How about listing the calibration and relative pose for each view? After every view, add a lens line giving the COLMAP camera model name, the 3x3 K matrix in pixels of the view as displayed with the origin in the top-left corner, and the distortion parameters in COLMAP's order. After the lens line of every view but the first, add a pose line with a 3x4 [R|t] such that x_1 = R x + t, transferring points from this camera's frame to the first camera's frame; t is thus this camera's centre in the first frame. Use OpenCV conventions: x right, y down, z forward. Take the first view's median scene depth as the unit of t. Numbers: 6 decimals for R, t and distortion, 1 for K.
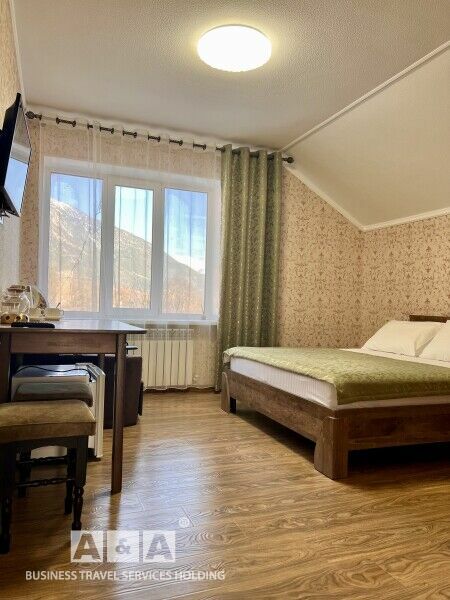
lens RADIAL K [[451.4, 0, 225.4], [0, 451.4, 300.9], [0, 0, 1]] dist [0.044500, 0.001003]
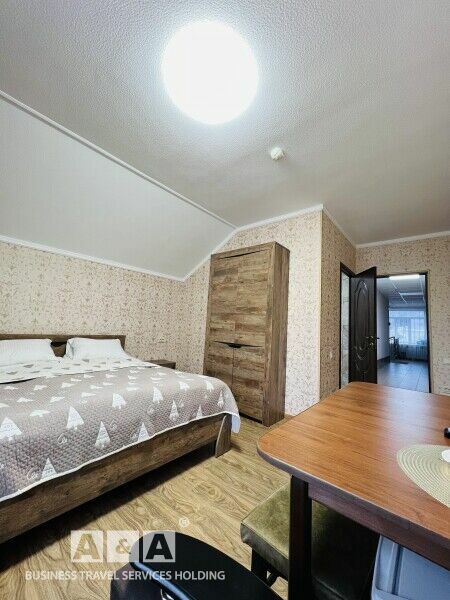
lens RADIAL K [[239.3, 0, 227.6], [0, 239.3, 298.6], [0, 0, 1]] dist [-0.003901, -0.000278]
pose [[-0.481585, 0.060366, 0.874318, -0.375007], [-0.059052, 0.993123, -0.101095, -0.027376], [-0.874408, -0.100316, -0.474708, 1.075985]]
